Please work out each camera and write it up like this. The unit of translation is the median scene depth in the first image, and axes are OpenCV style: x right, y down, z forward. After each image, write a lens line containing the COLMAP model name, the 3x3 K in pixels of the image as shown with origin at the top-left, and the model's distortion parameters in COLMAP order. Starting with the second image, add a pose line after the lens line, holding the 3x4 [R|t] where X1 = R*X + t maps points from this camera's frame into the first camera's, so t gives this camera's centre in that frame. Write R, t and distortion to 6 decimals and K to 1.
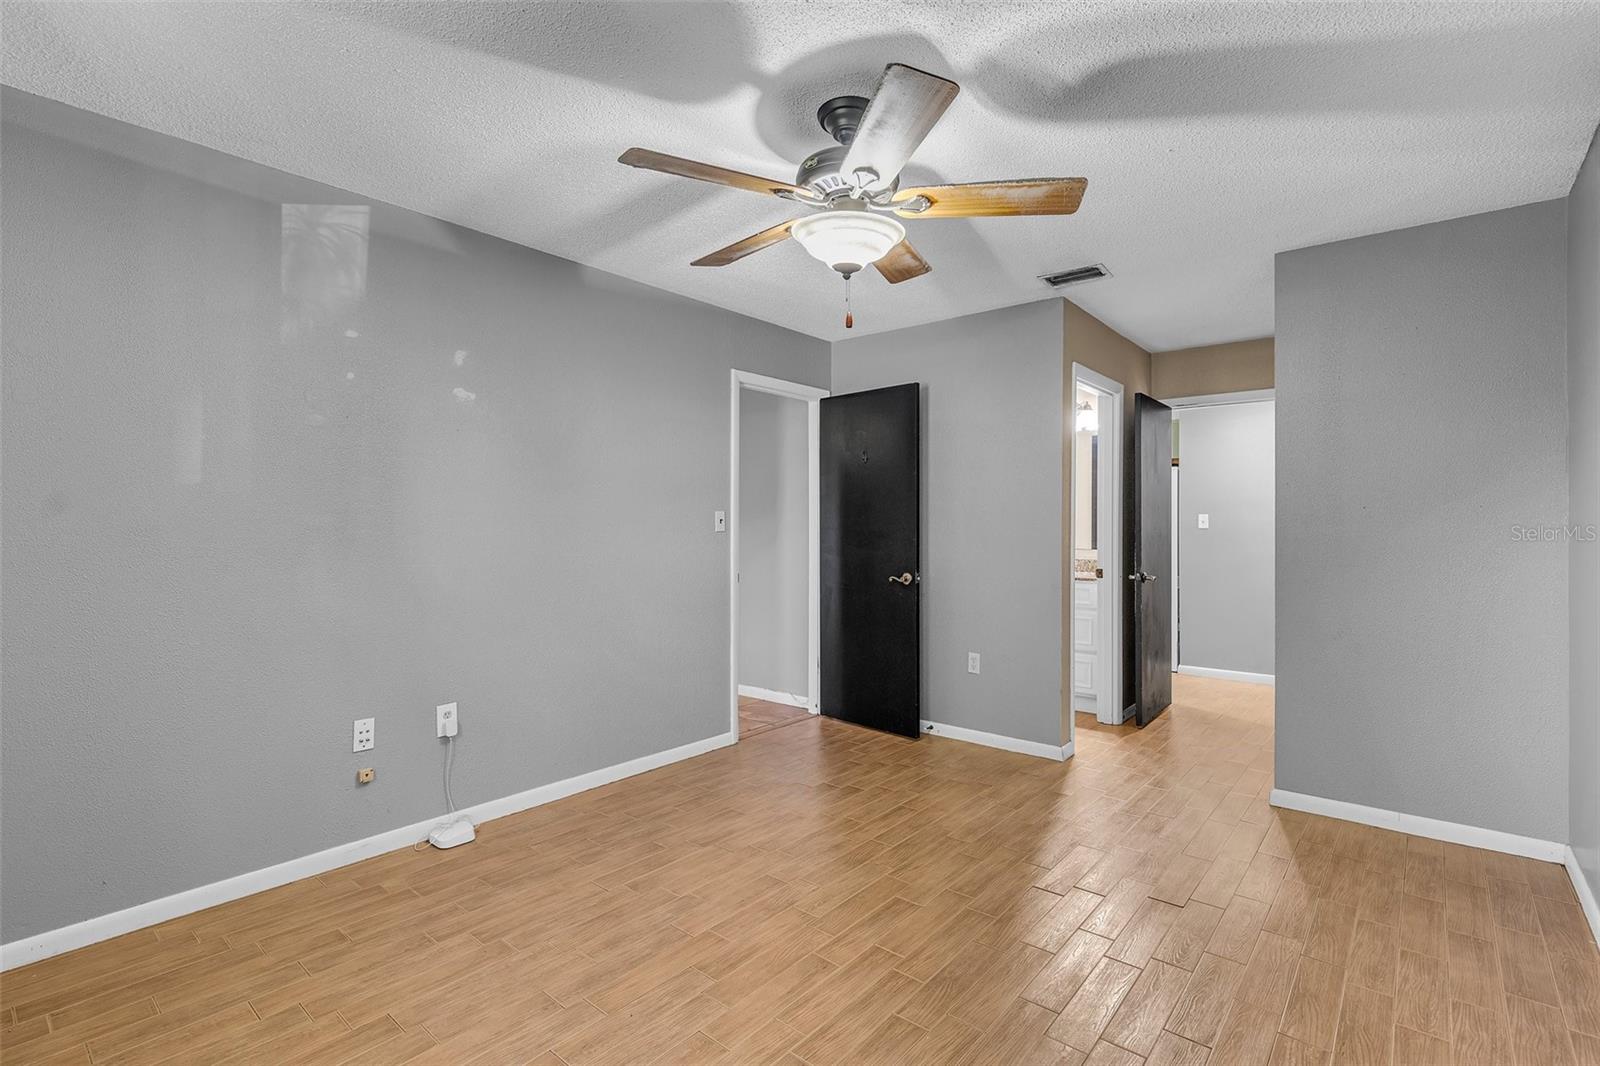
lens RADIAL K [[741.4, 0, 800.0], [0, 741.4, 533.0], [0, 0, 1]] dist [0.000773, 0.000343]
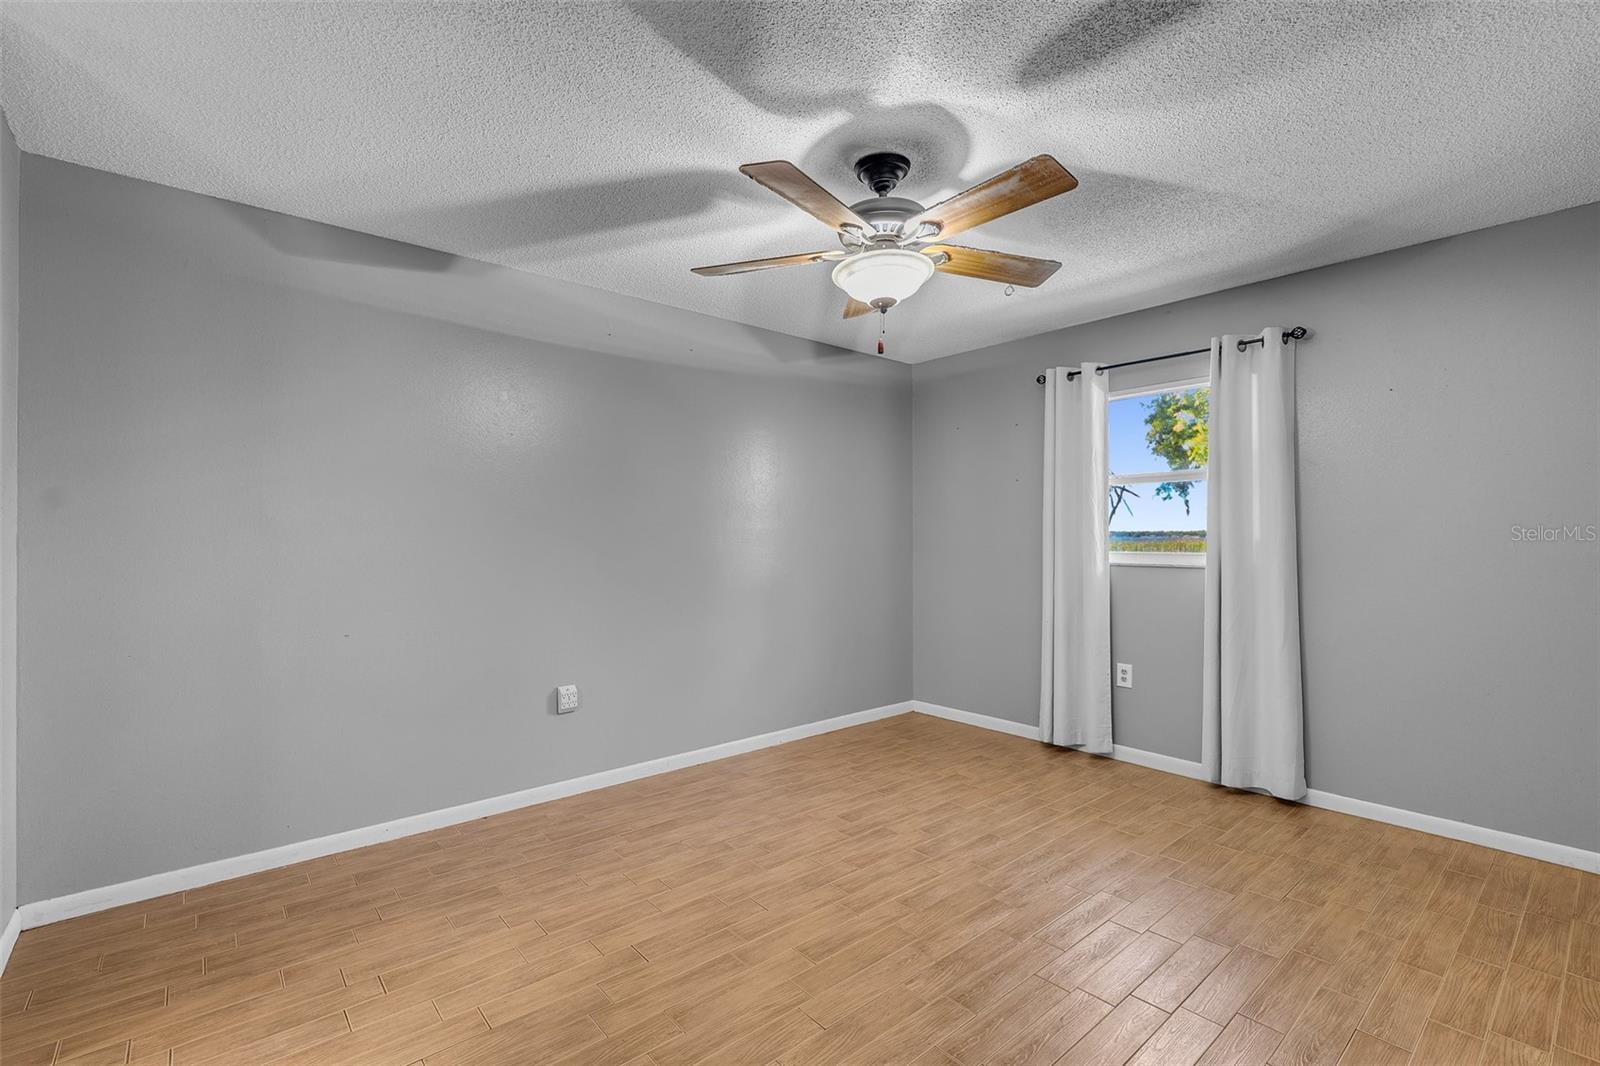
lens RADIAL K [[712.5, 0, 794.9], [0, 712.5, 538.1], [0, 0, 1]] dist [-0.001682, -0.000279]
pose [[-0.986004, -0.000400, 0.166718, 0.016875], [0.001265, 0.999950, 0.009882, -0.016485], [-0.166714, 0.009955, -0.985955, 2.079155]]
